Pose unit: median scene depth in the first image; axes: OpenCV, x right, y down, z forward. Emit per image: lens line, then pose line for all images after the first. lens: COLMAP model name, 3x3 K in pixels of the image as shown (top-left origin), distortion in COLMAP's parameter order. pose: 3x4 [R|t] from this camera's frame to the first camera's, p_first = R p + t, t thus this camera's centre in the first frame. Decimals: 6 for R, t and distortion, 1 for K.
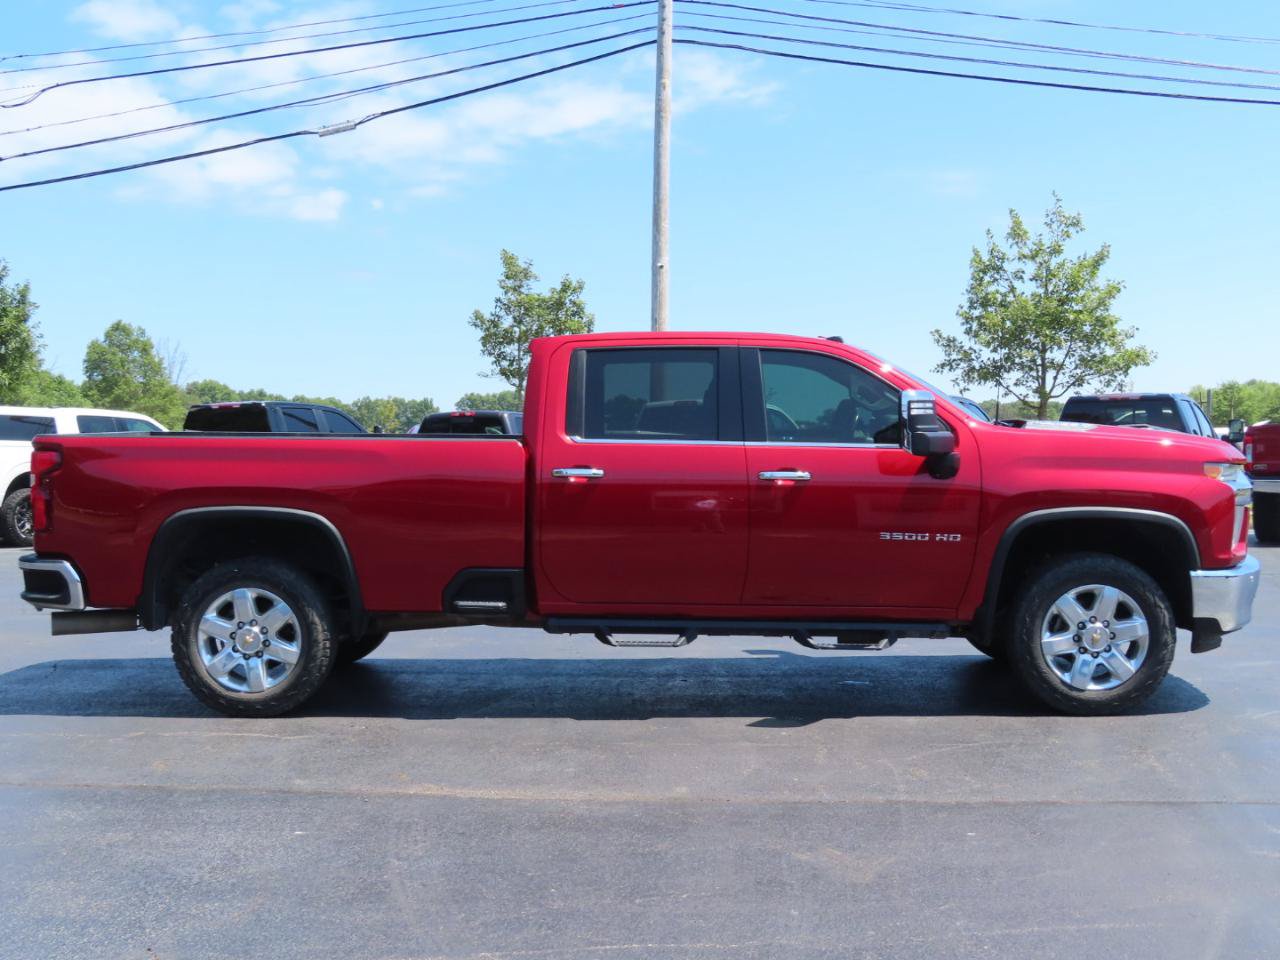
lens RADIAL K [[1601.5, 0, 635.1], [0, 1601.5, 479.0], [0, 0, 1]] dist [-0.015335, 0.028317]
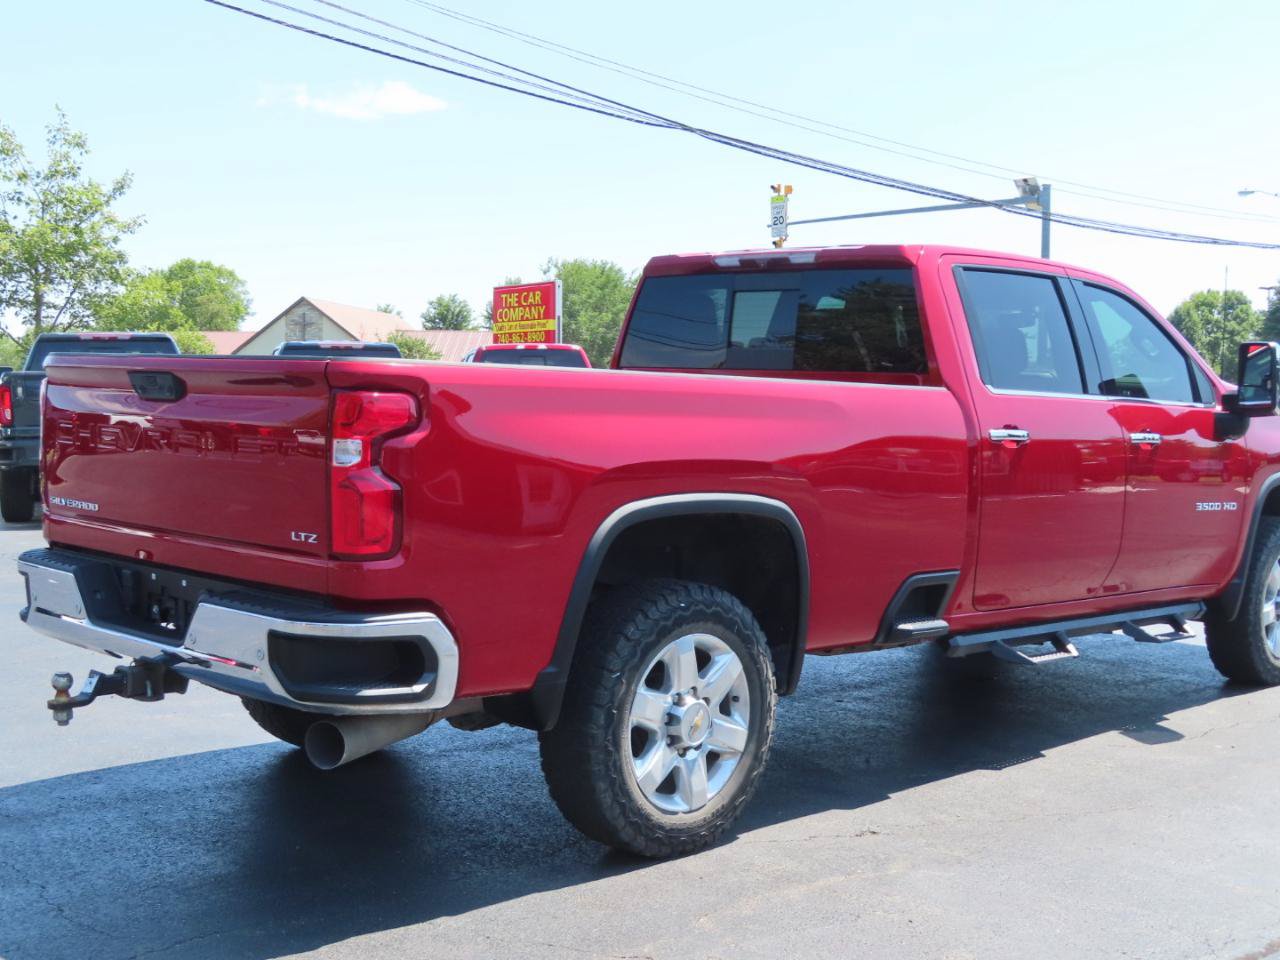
lens RADIAL K [[1617.6, 0, 629.1], [0, 1617.6, 482.9], [0, 0, 1]] dist [0.001022, -0.003253]
pose [[0.679246, -0.025406, 0.733470, -0.686076], [0.001273, 0.999440, 0.033440, -0.006365], [-0.733909, -0.021780, 0.678898, 0.617258]]
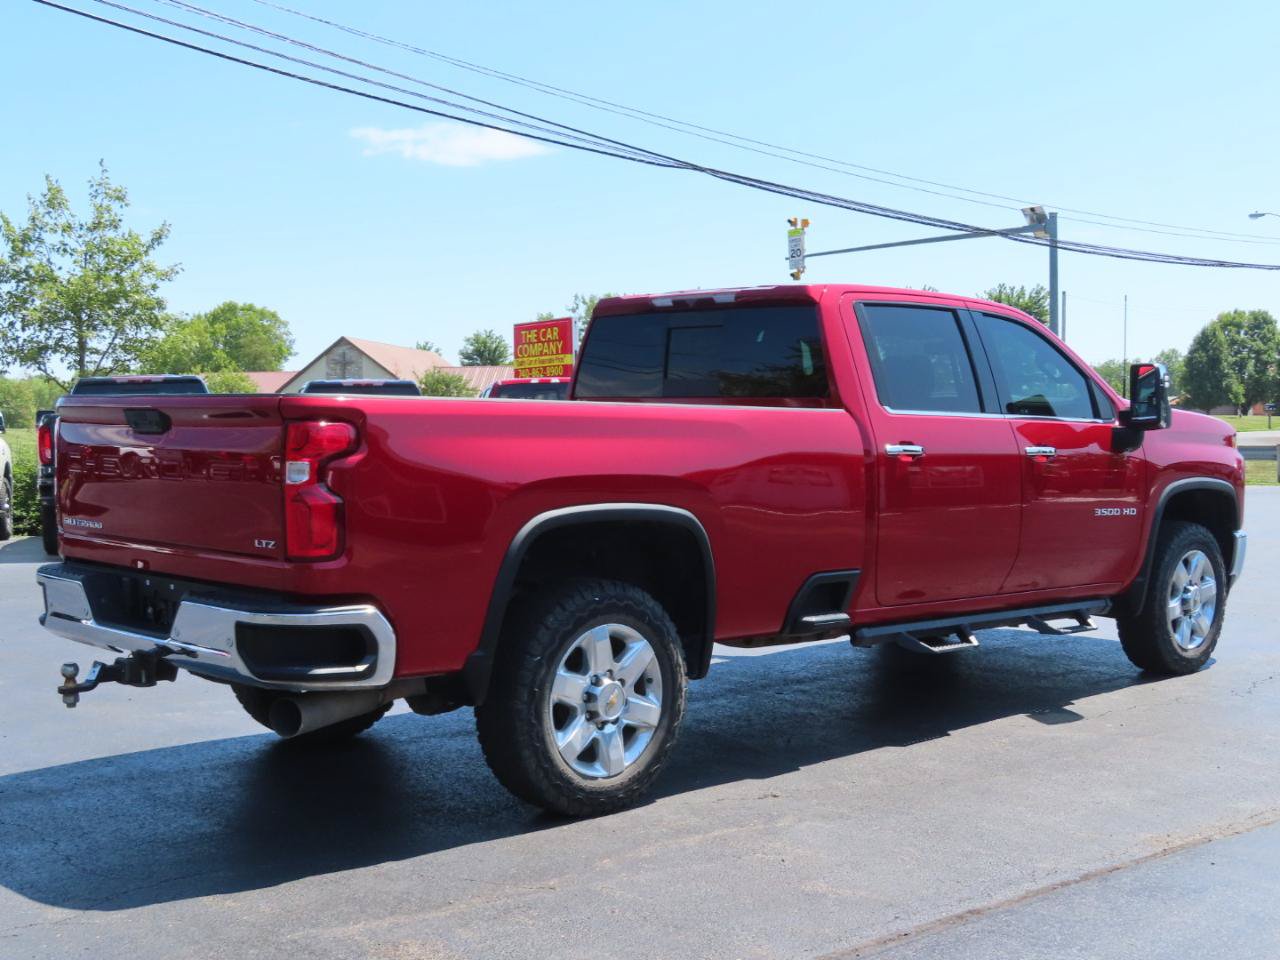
lens RADIAL K [[1601.5, 0, 635.1], [0, 1601.5, 479.0], [0, 0, 1]] dist [-0.015335, 0.028317]
pose [[0.695284, -0.023165, 0.718362, -0.719033], [0.021114, 0.999707, 0.011801, -0.001119], [-0.718425, 0.006962, 0.695569, 0.516779]]
